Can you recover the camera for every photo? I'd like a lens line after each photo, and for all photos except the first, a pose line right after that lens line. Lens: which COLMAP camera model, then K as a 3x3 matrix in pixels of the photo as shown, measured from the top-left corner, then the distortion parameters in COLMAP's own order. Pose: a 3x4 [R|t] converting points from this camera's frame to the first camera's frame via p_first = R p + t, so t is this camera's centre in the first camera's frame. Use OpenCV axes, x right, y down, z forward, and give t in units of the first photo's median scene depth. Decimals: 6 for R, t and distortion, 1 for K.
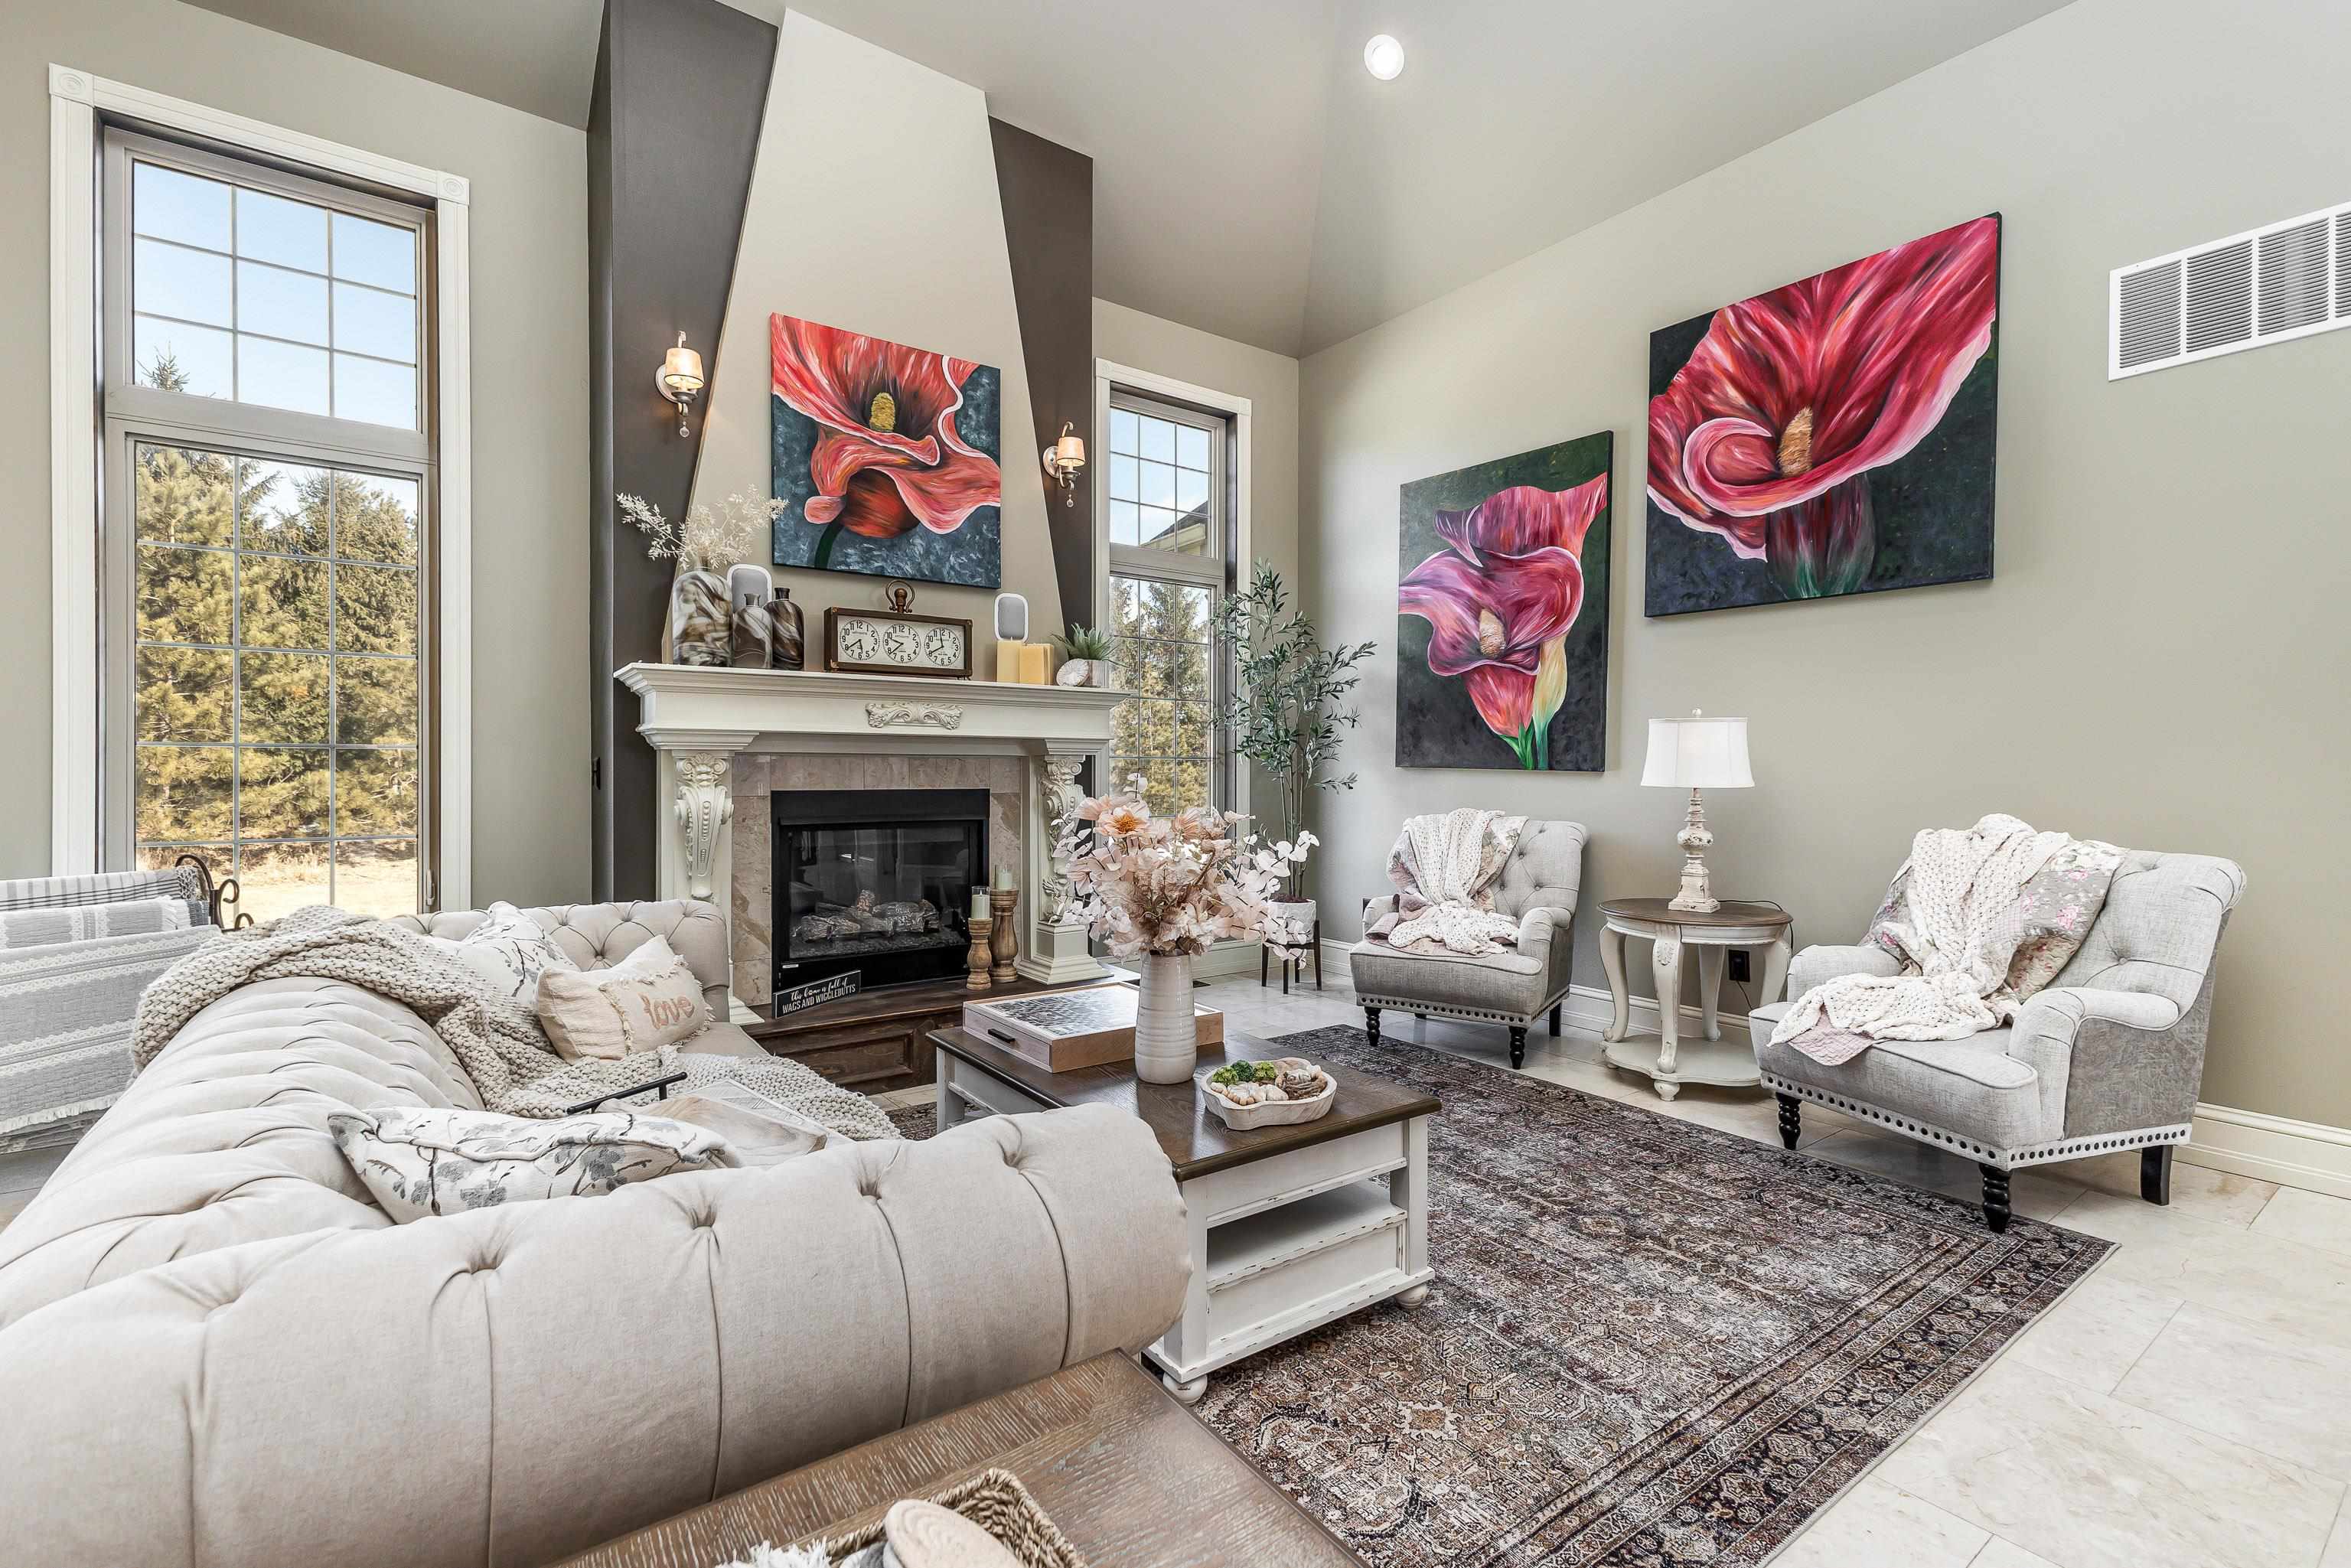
lens RADIAL K [[1061.1, 0, 1187.5], [0, 1061.1, 775.6], [0, 0, 1]] dist [0.016643, -0.006571]
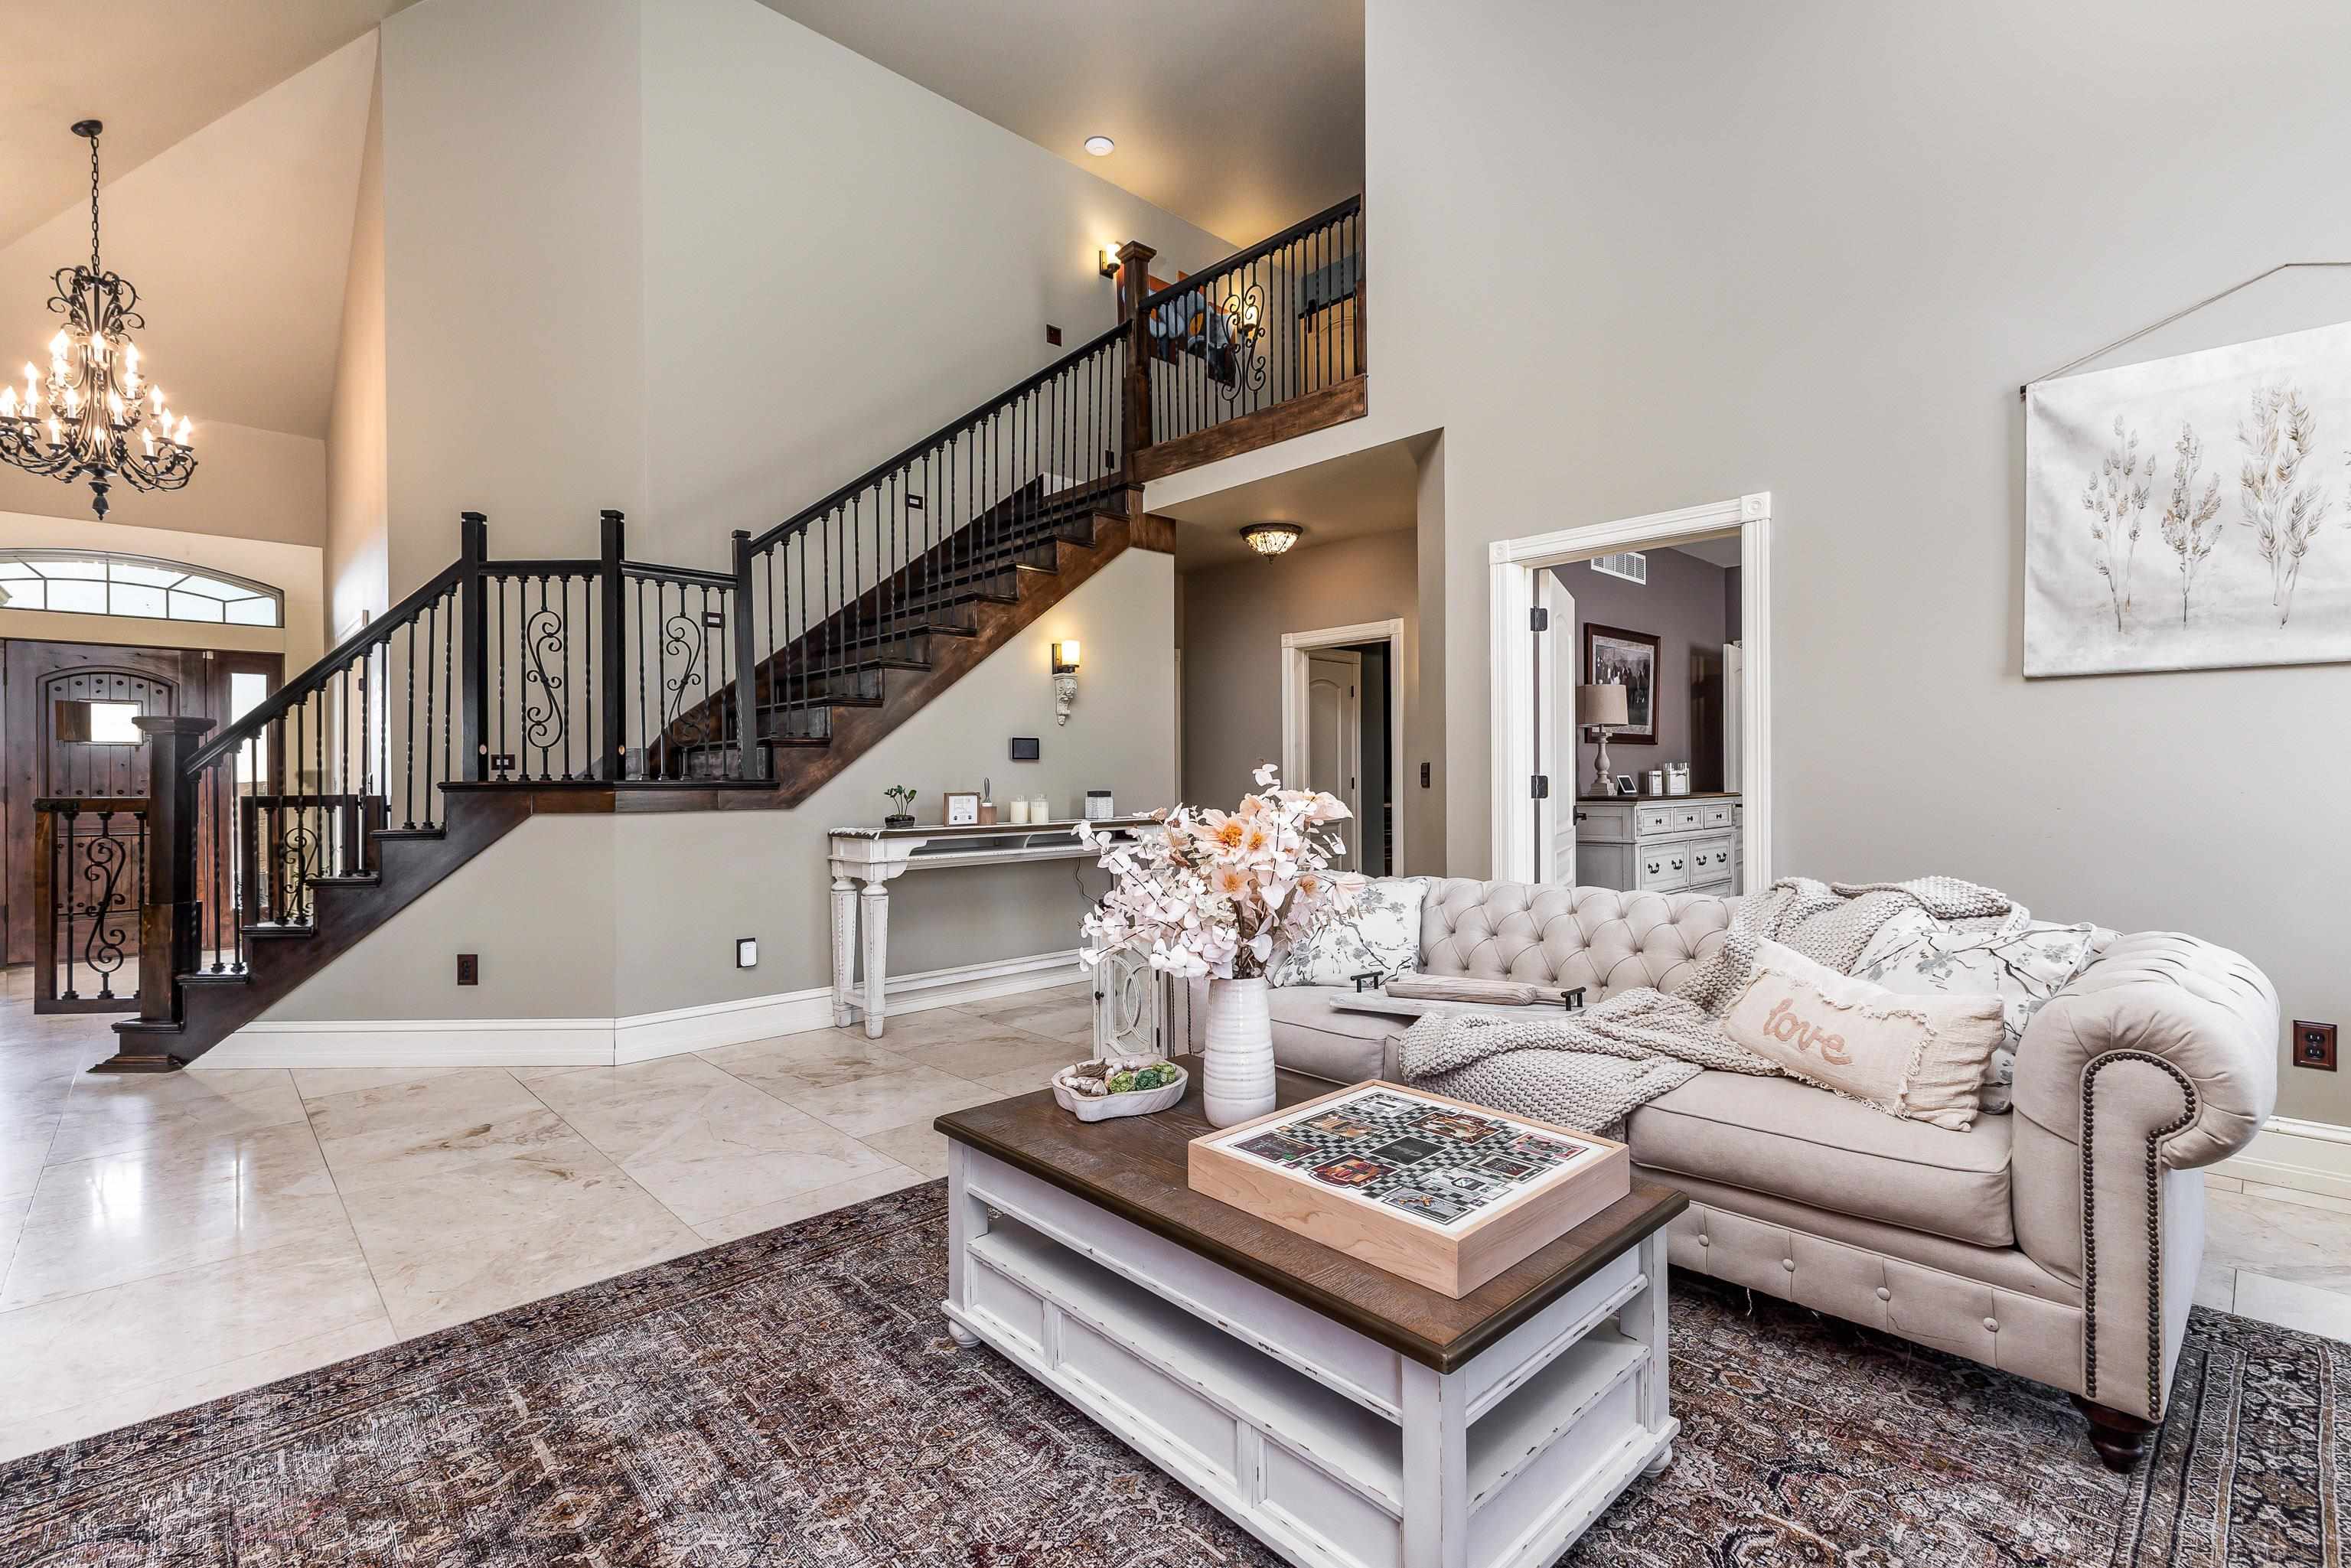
lens RADIAL K [[1061.1, 0, 1187.5], [0, 1061.1, 775.6], [0, 0, 1]] dist [0.016643, -0.006571]
pose [[-0.992021, 0.006365, -0.125911, 0.077854], [0.005788, 0.999971, 0.004946, 0.001923], [0.125939, 0.004177, -0.992029, 1.131446]]
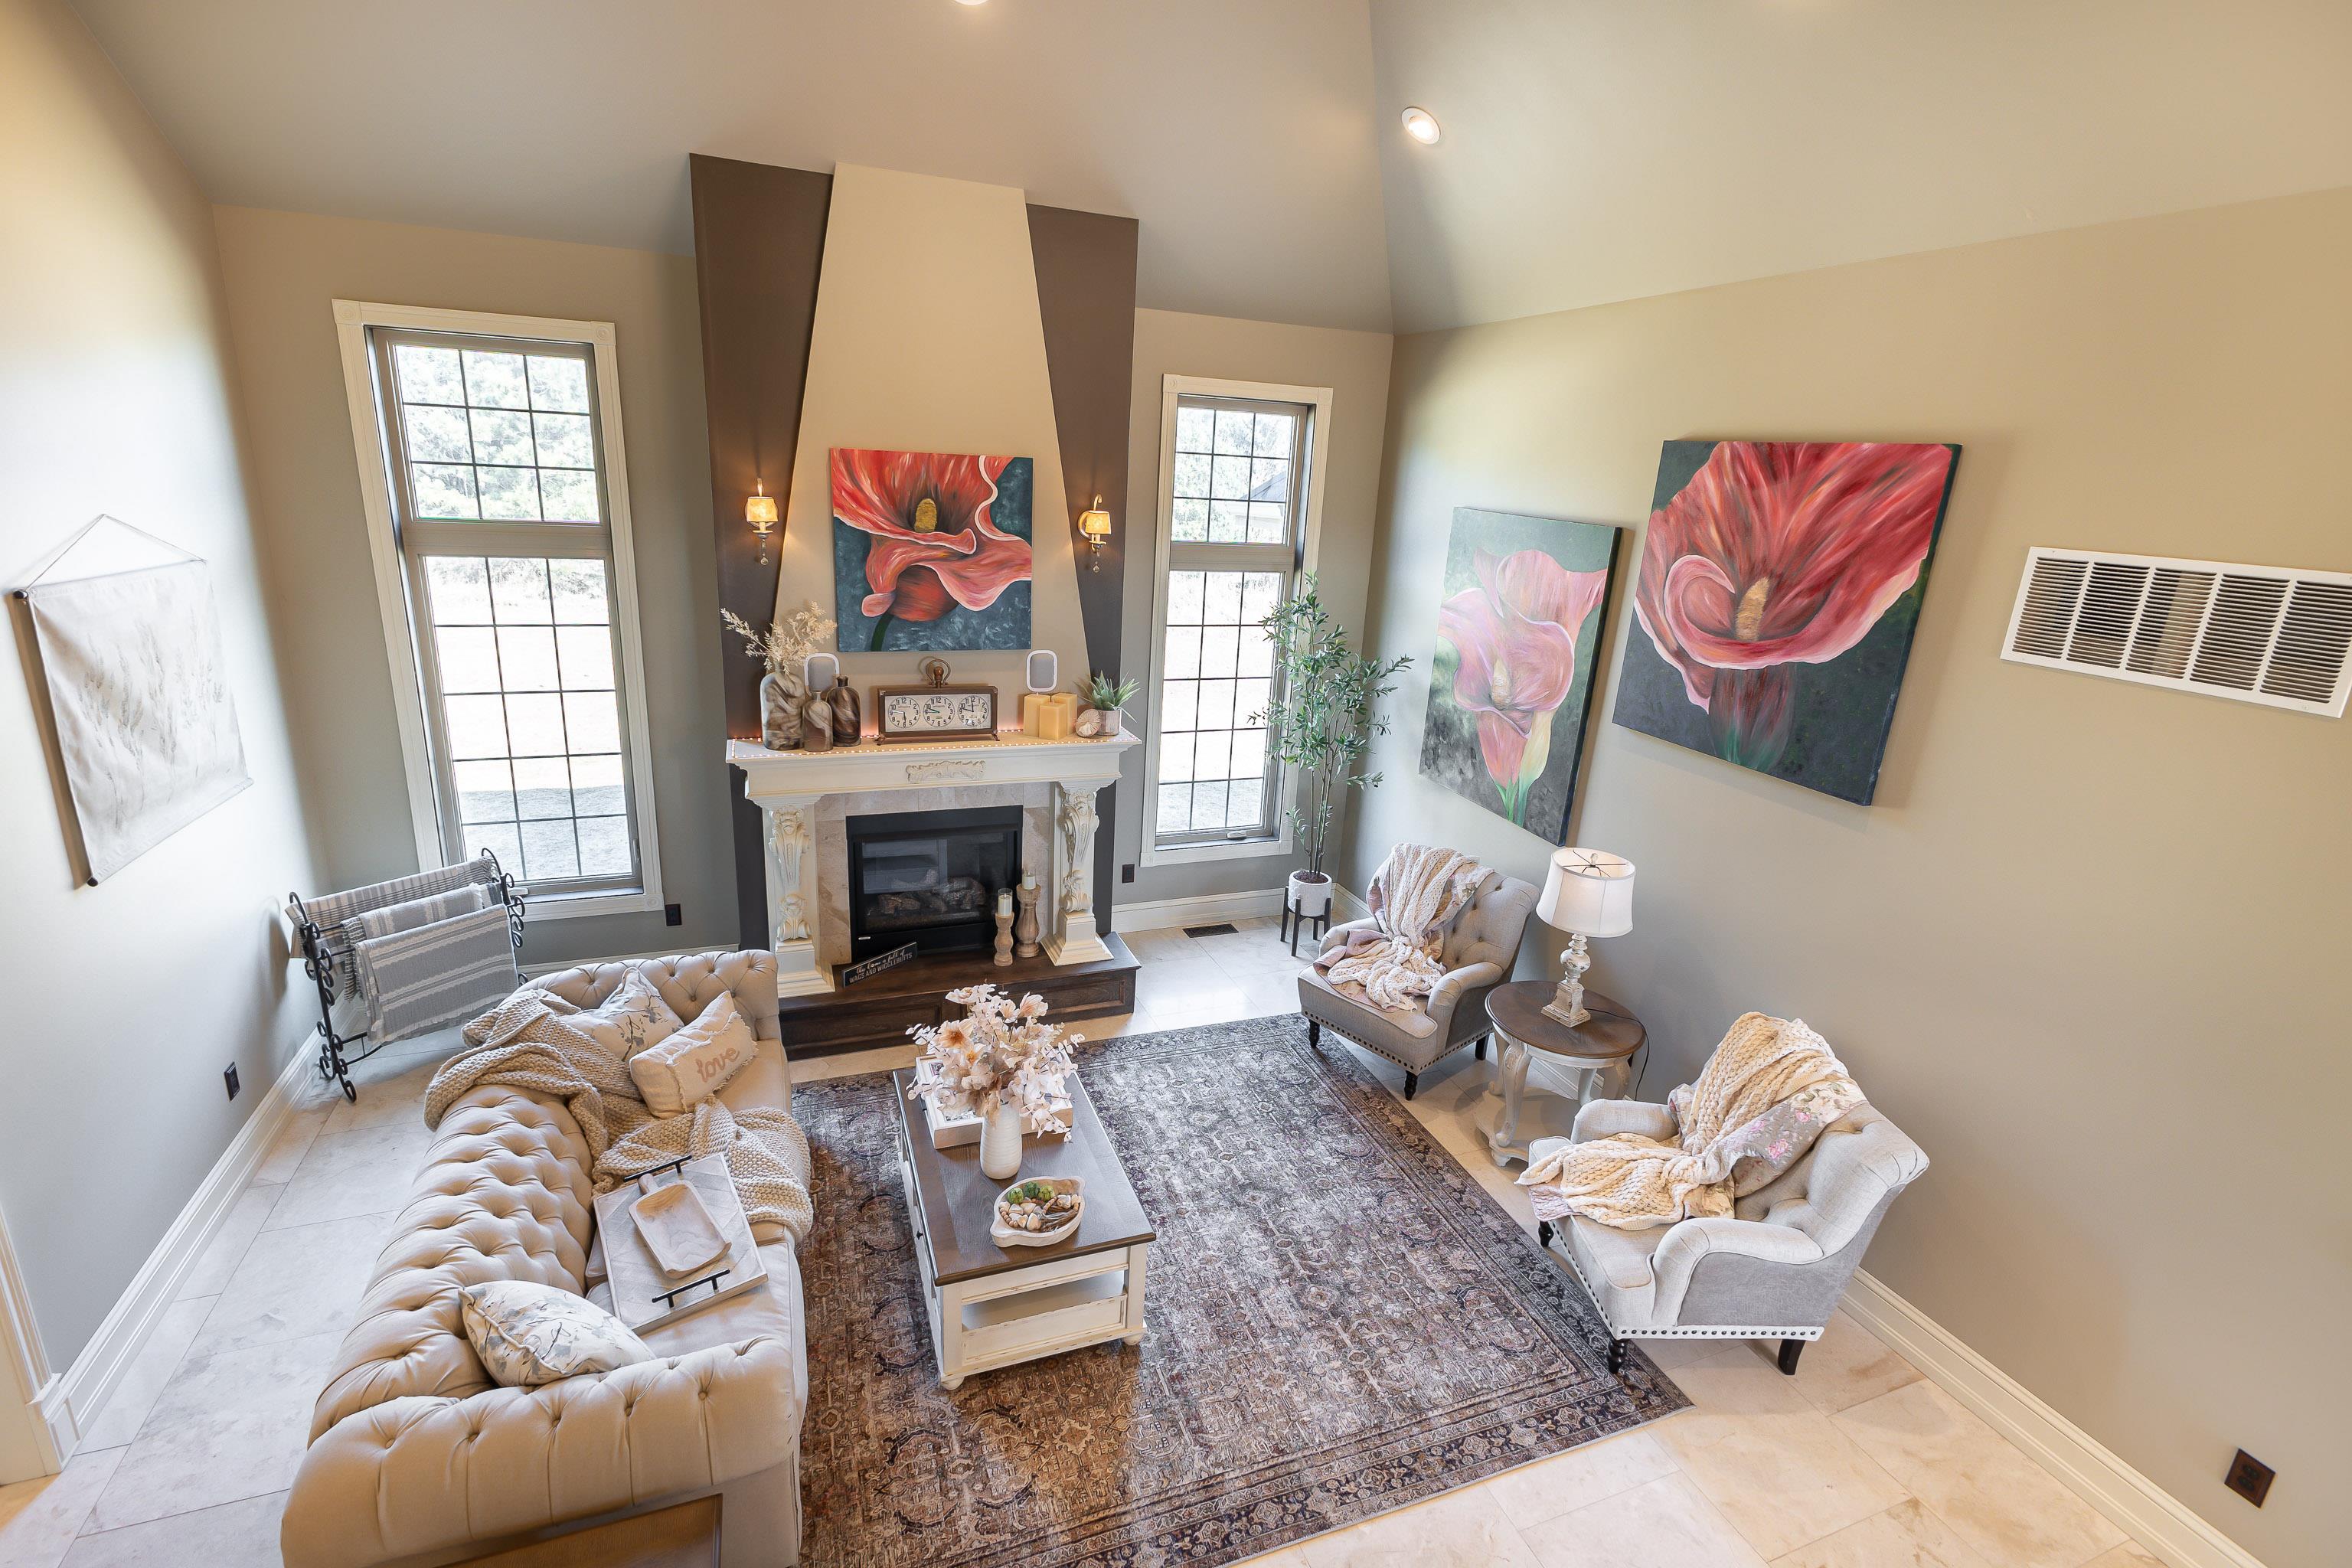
lens RADIAL K [[1094.4, 0, 1176.0], [0, 1094.4, 784.0], [0, 0, 1]] dist [-0.000018, 0.000040]
pose [[0.963296, 0.122117, -0.239056, 0.321752], [-0.052110, 0.958663, 0.279733, -0.423169], [0.263335, -0.257008, 0.929840, -0.145864]]
